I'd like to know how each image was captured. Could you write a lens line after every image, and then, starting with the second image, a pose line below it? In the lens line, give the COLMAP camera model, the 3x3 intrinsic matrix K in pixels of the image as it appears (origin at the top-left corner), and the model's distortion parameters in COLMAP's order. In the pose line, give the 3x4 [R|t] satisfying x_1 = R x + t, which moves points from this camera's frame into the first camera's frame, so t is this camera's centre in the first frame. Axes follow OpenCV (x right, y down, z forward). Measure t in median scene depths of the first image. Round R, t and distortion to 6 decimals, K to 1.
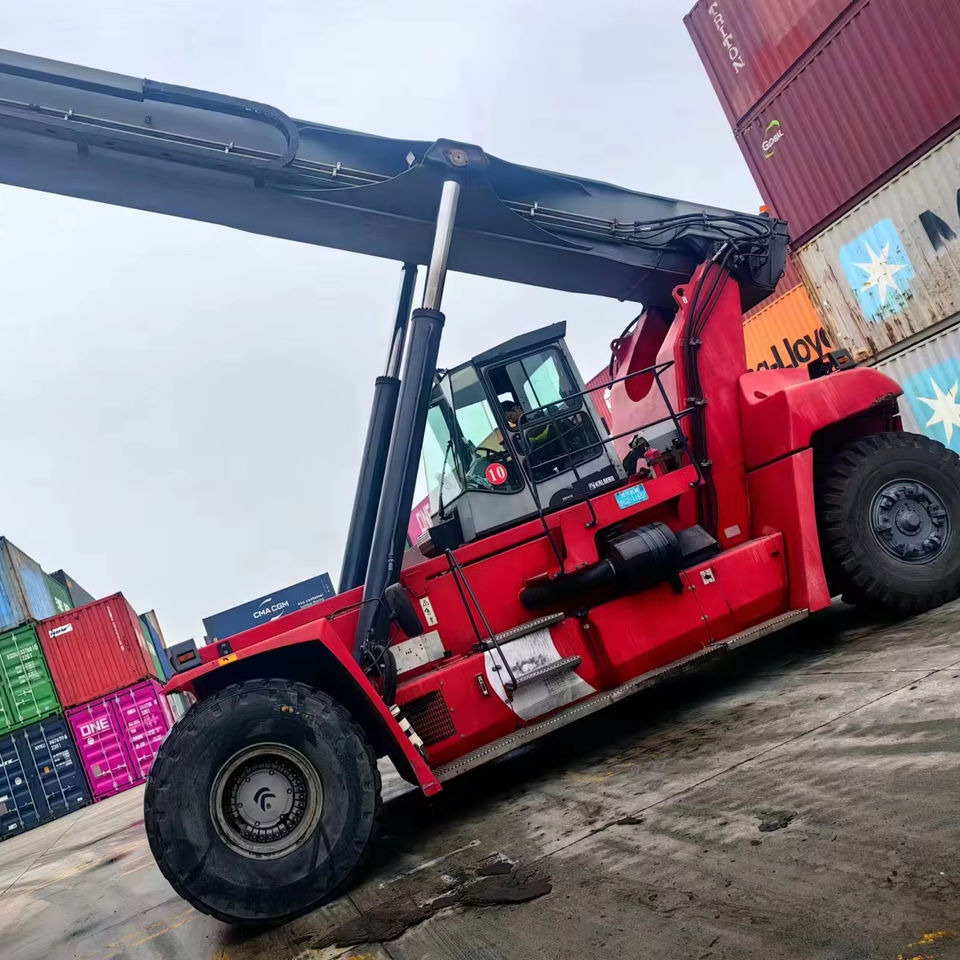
lens RADIAL K [[874.4, 0, 480.0], [0, 874.4, 480.0], [0, 0, 1]] dist [-0.039069, 0.079335]
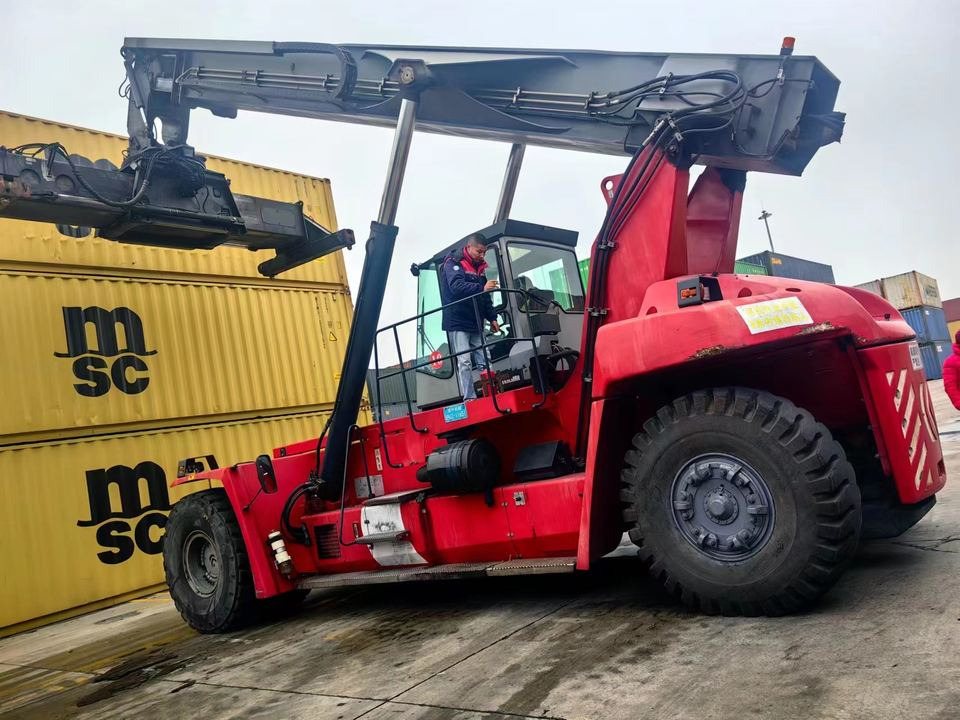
lens RADIAL K [[700.5, 0, 480.7], [0, 700.5, 378.0], [0, 0, 1]] dist [-0.002895, -0.001579]
pose [[0.690417, 0.169888, -0.703180, 0.803949], [0.021976, 0.966659, 0.255121, -0.246197], [0.723077, -0.191593, 0.663665, 0.448316]]
